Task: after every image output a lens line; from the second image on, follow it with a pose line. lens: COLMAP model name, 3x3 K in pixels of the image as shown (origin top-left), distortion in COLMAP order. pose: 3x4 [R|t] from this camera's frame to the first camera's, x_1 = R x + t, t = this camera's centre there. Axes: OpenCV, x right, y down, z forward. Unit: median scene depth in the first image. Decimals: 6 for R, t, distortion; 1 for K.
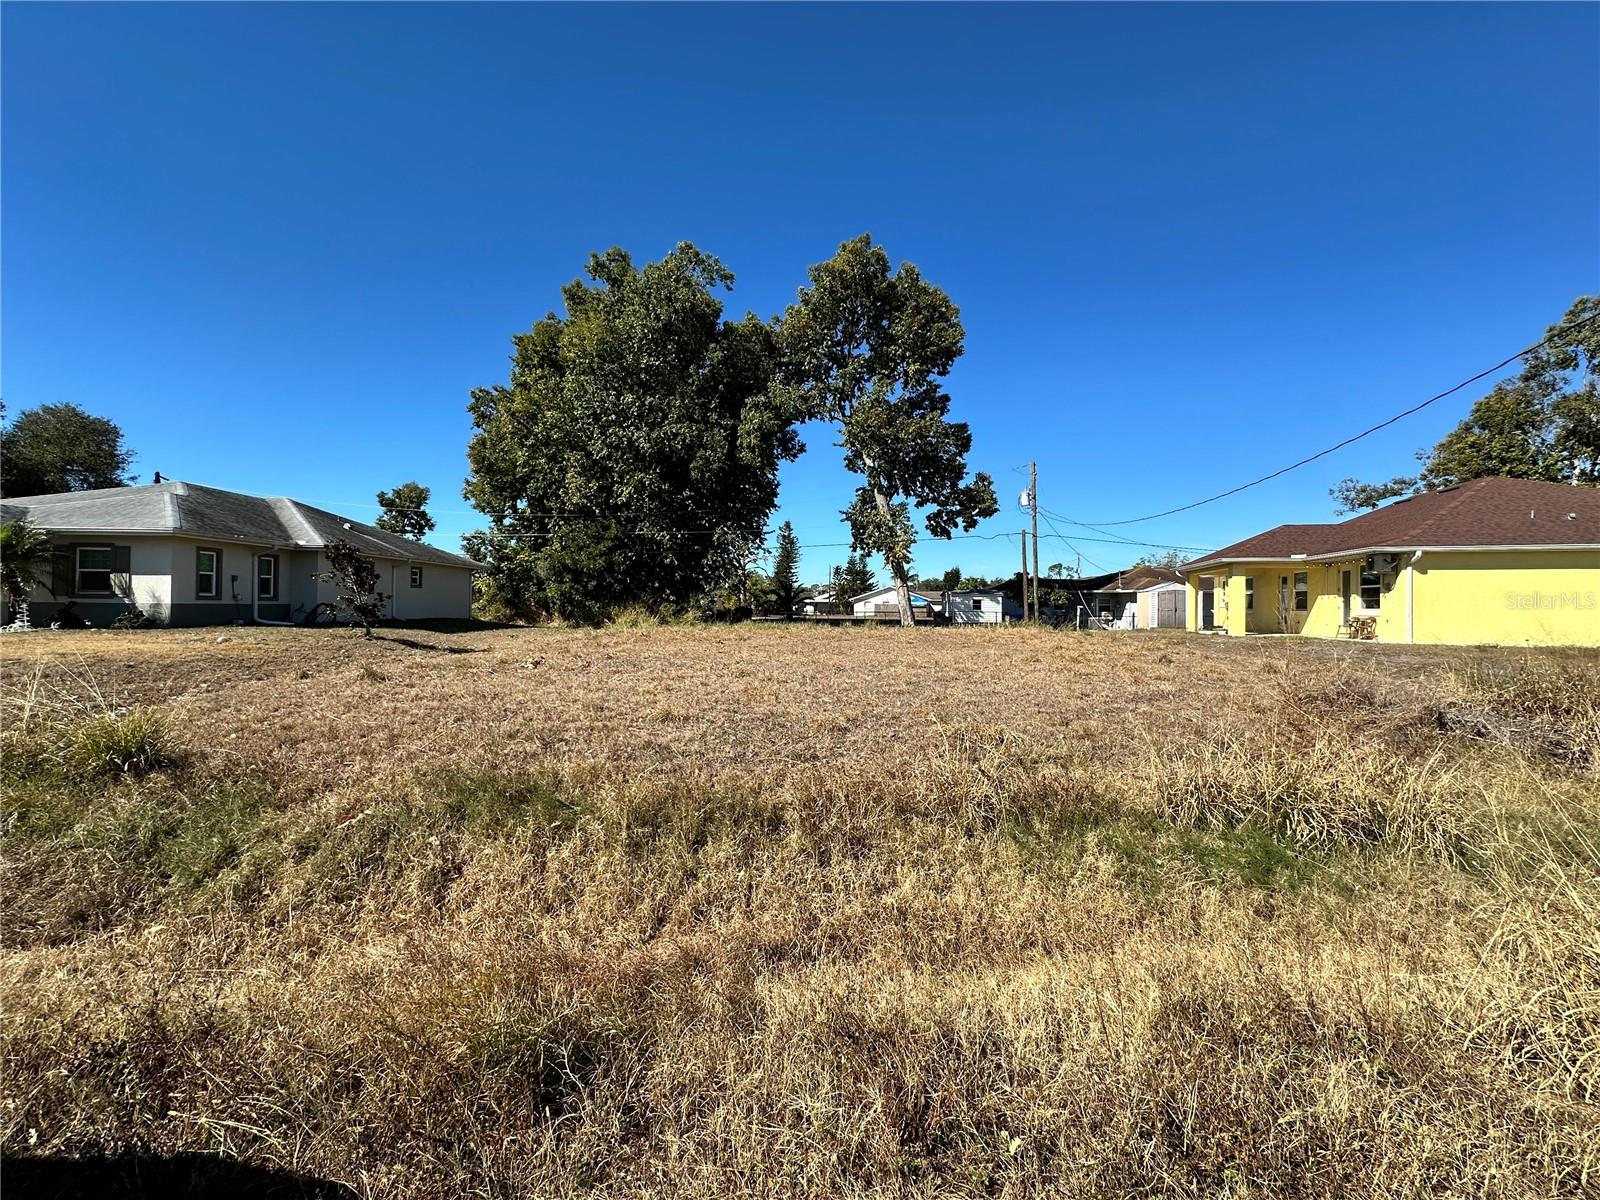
lens RADIAL K [[641.8, 0, 800.0], [0, 641.8, 600.0], [0, 0, 1]] dist [0.000998, -0.000105]
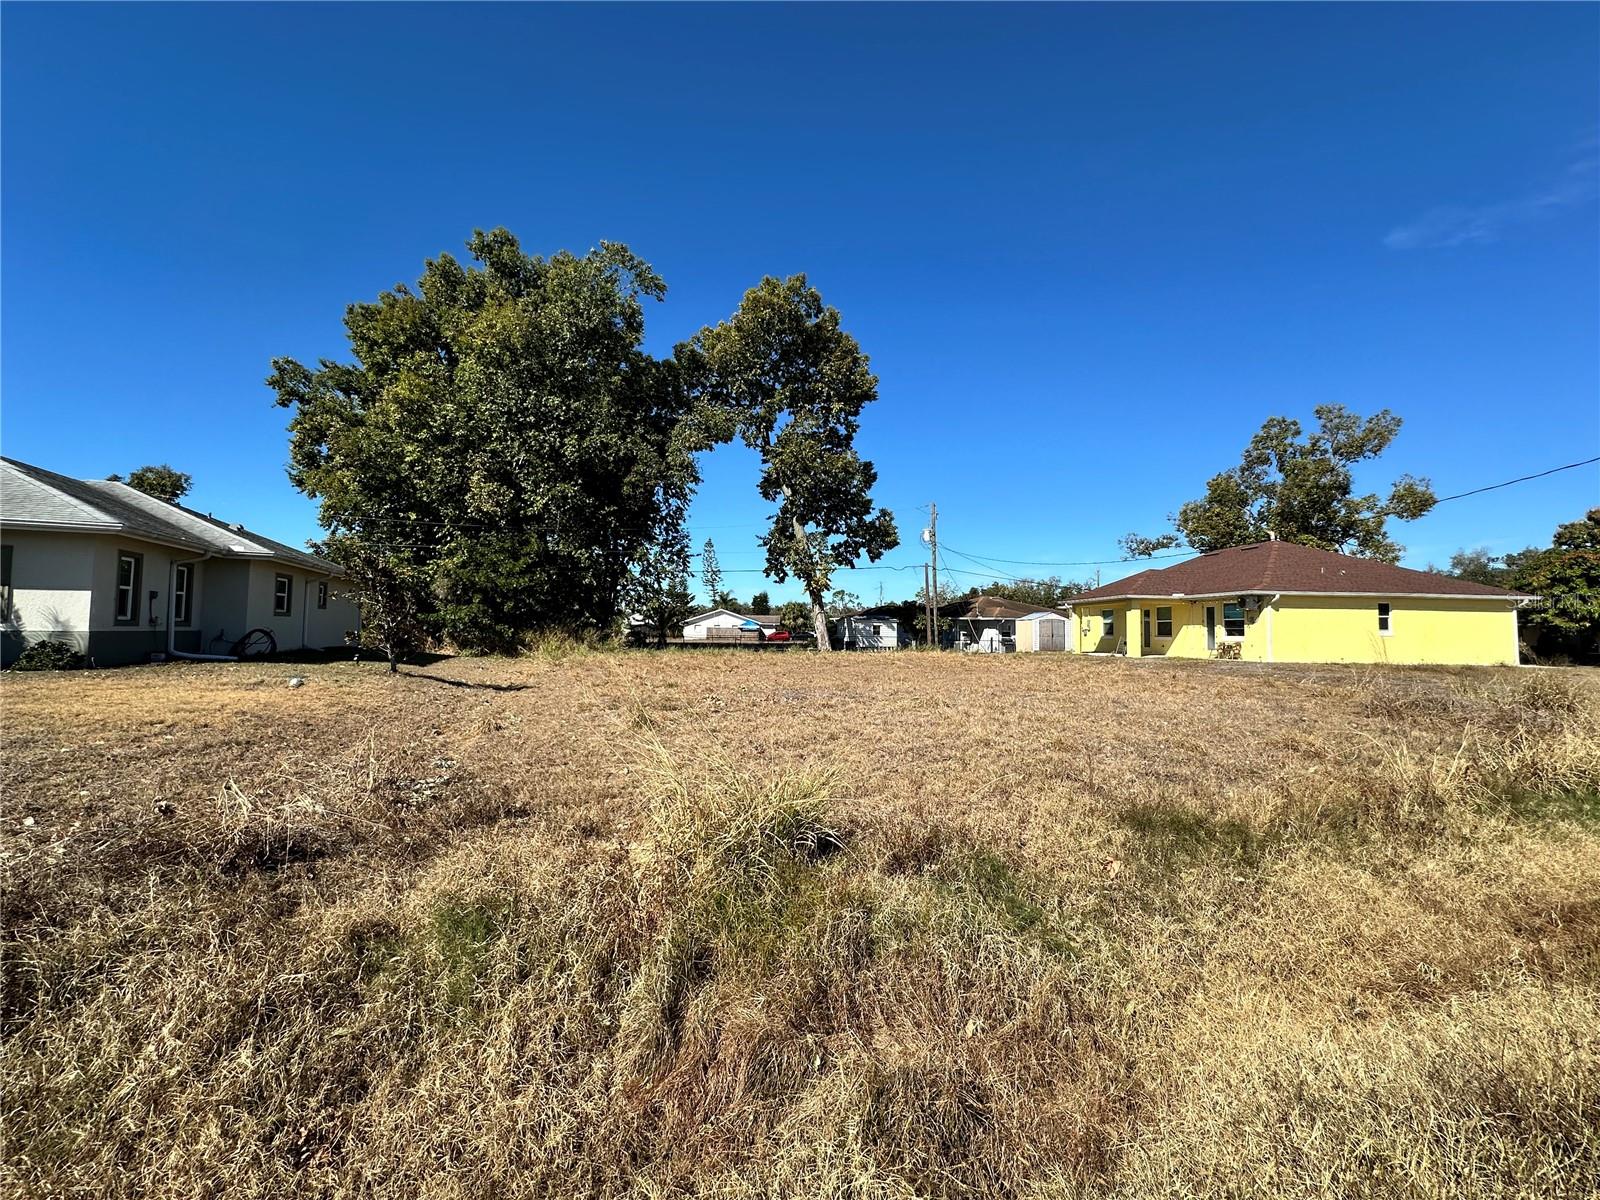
lens RADIAL K [[642.0, 0, 800.0], [0, 642.0, 600.0], [0, 0, 1]] dist [-0.002395, -0.000028]
pose [[0.935983, 0.019397, 0.351511, -0.245865], [-0.007271, 0.999333, -0.035785, -0.004250], [-0.351970, 0.030939, 0.935500, 0.041956]]
